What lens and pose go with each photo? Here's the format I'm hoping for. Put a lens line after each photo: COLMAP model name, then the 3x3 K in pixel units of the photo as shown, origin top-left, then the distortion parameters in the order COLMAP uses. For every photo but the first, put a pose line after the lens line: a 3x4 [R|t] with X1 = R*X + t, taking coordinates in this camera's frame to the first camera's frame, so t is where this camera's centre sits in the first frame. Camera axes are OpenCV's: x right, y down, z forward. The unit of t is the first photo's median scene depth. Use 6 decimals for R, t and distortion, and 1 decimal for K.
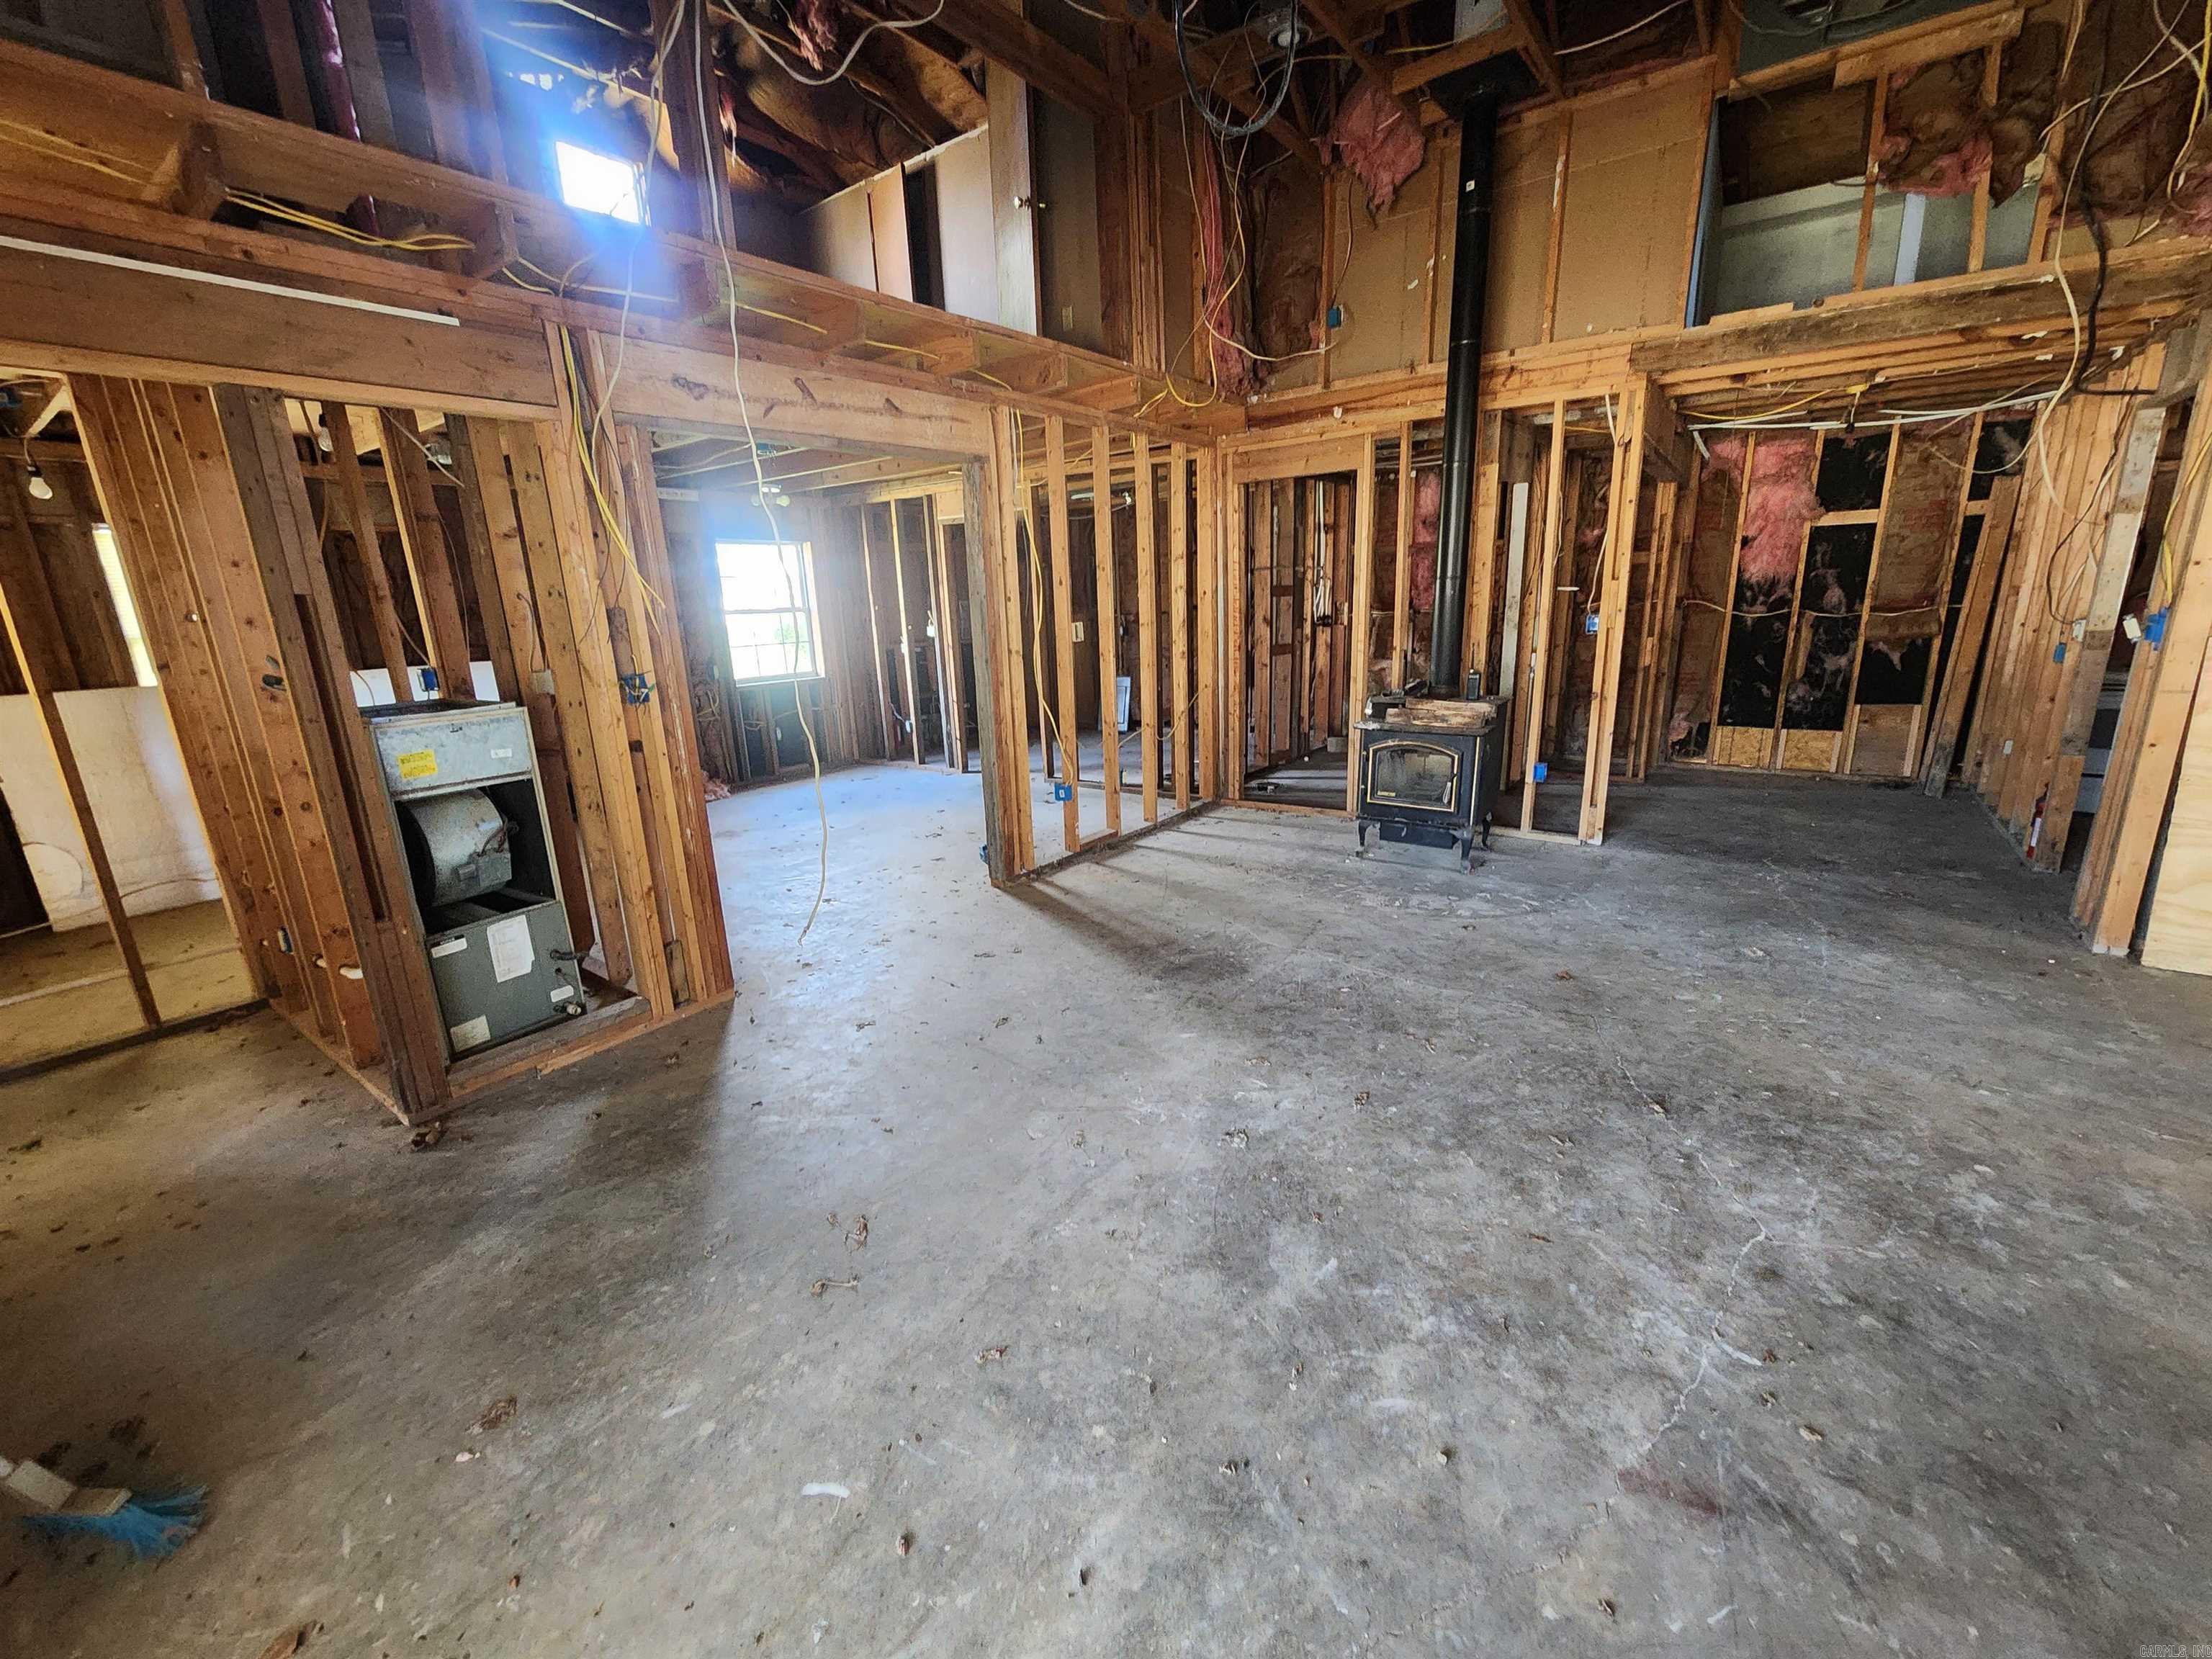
lens RADIAL K [[899.6, 0, 1102.0], [0, 899.6, 824.2], [0, 0, 1]] dist [-0.001275, -0.000192]
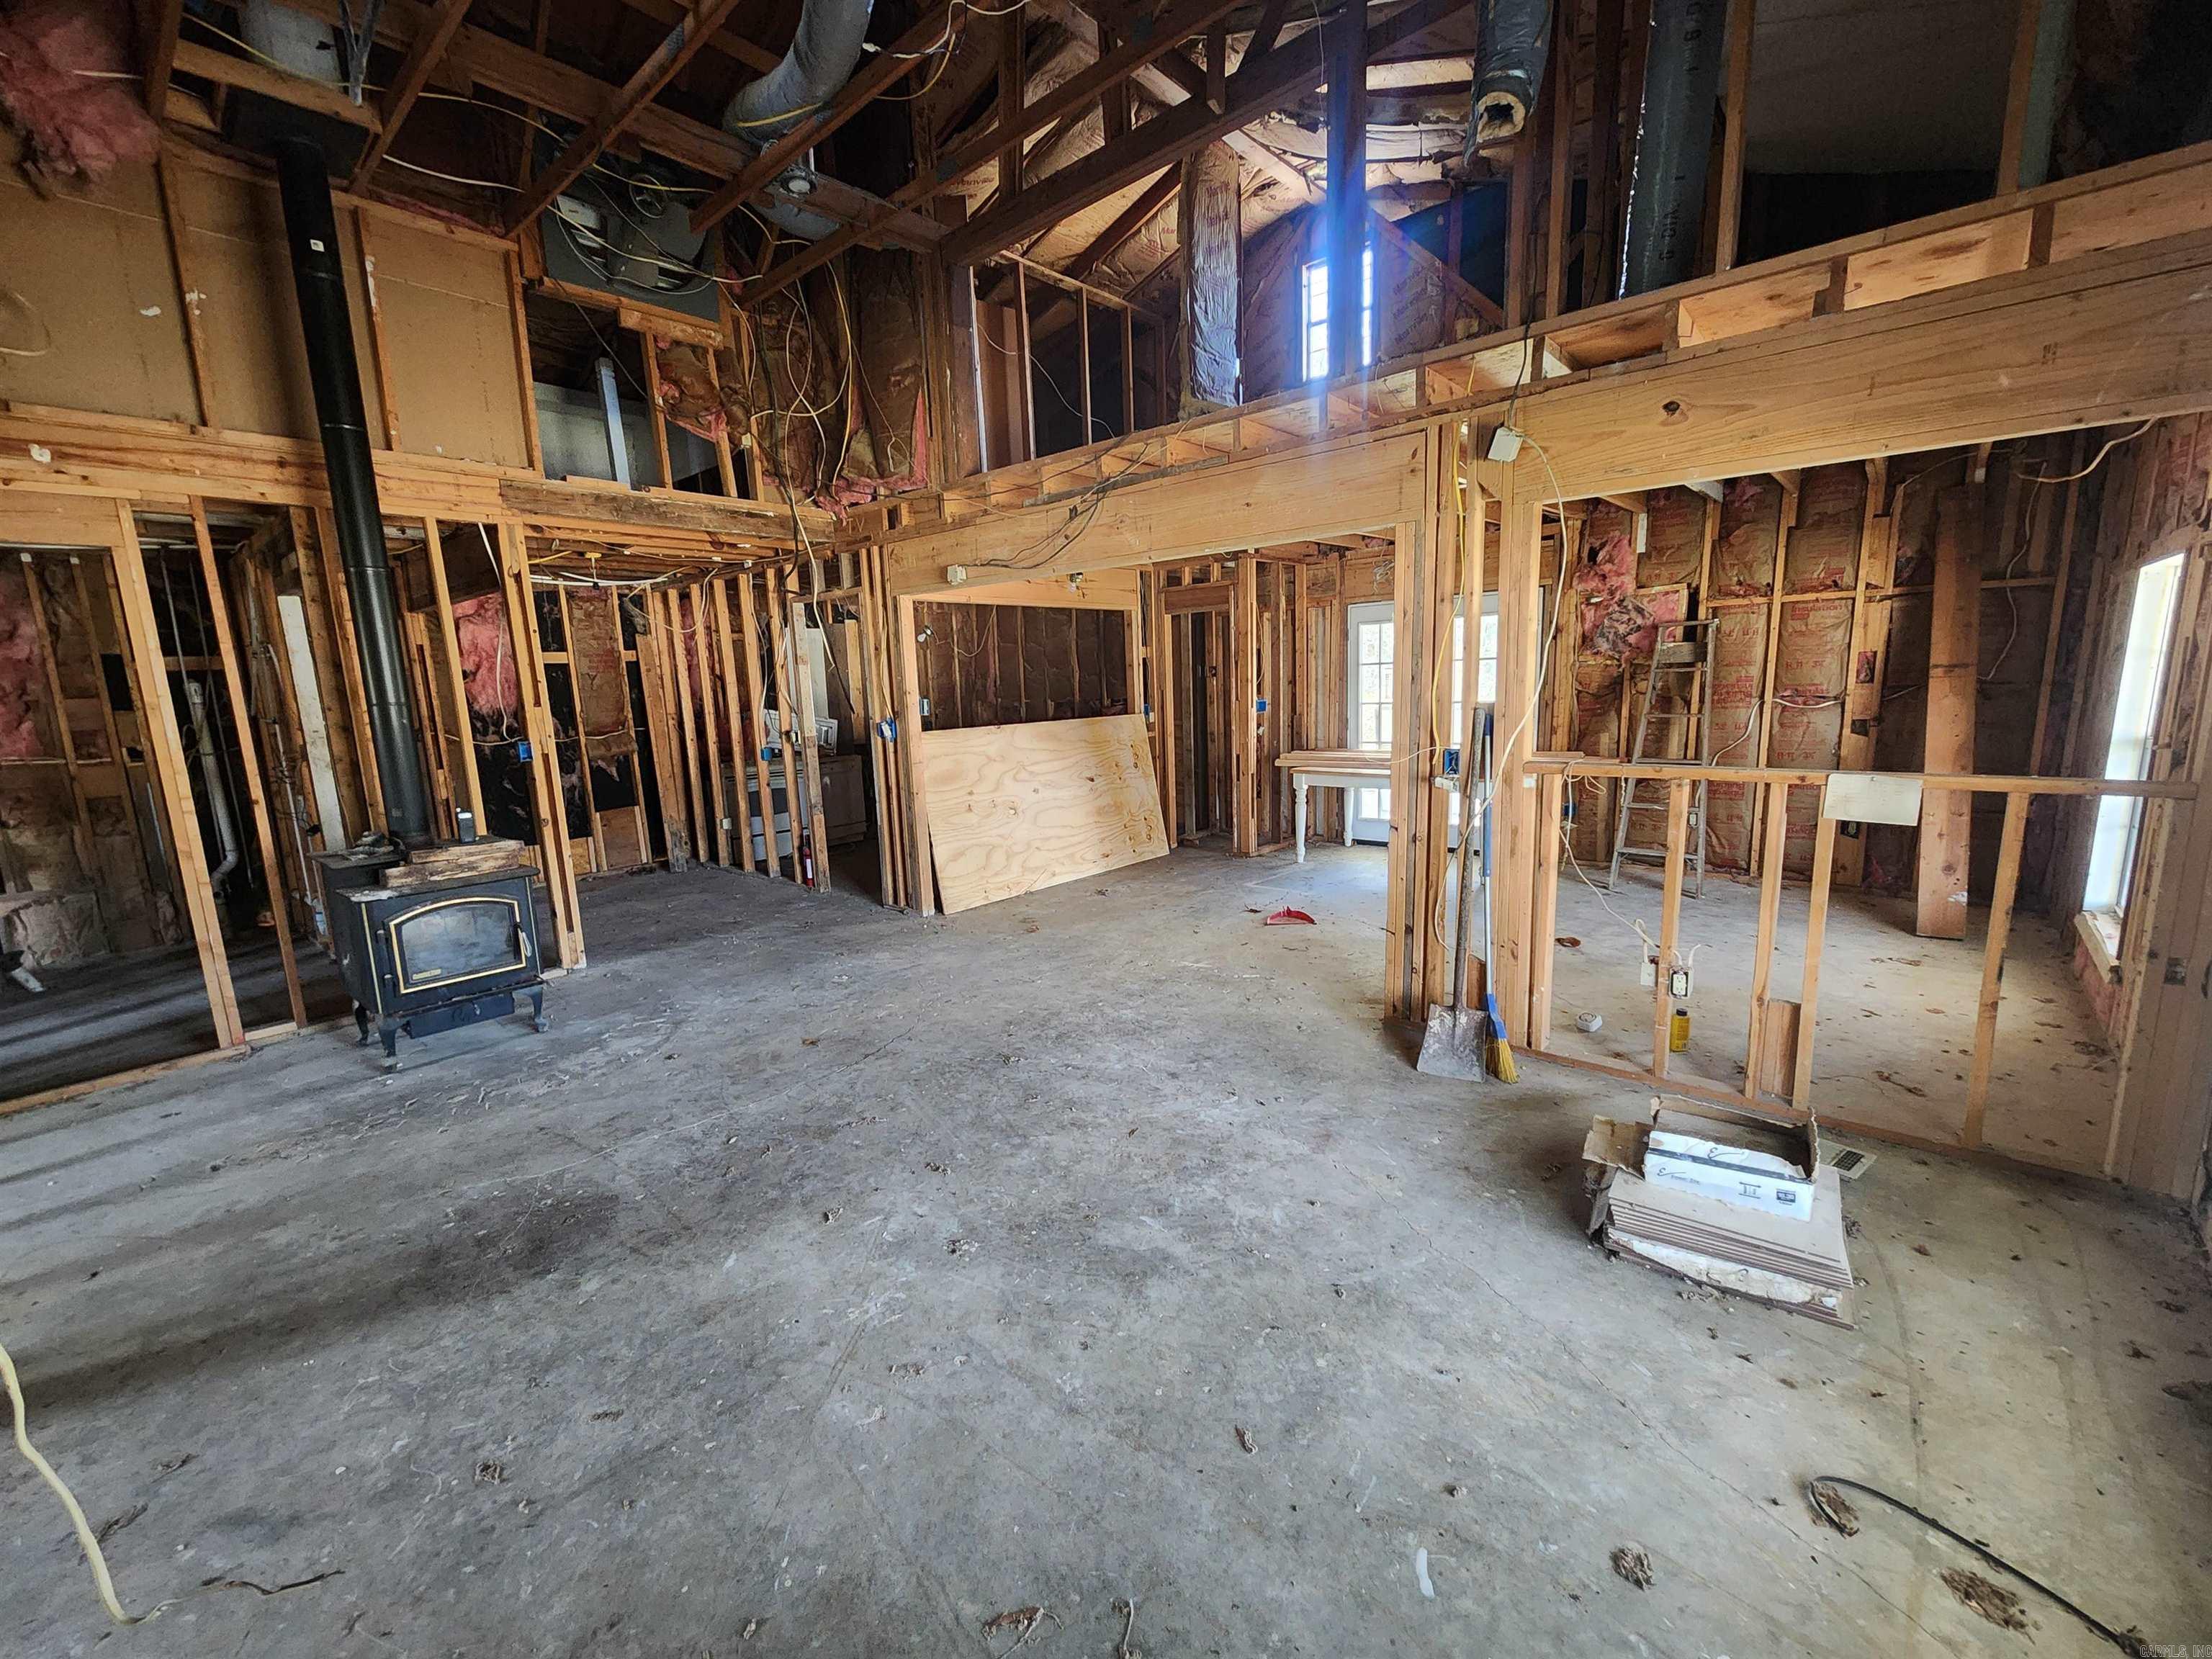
lens RADIAL K [[899.6, 0, 1102.0], [0, 899.6, 824.2], [0, 0, 1]] dist [-0.001275, -0.000192]
pose [[0.090387, -0.128768, 0.987547, -0.436353], [0.276937, 0.955746, 0.099274, -0.084265], [-0.956627, 0.264516, 0.122047, 0.363859]]
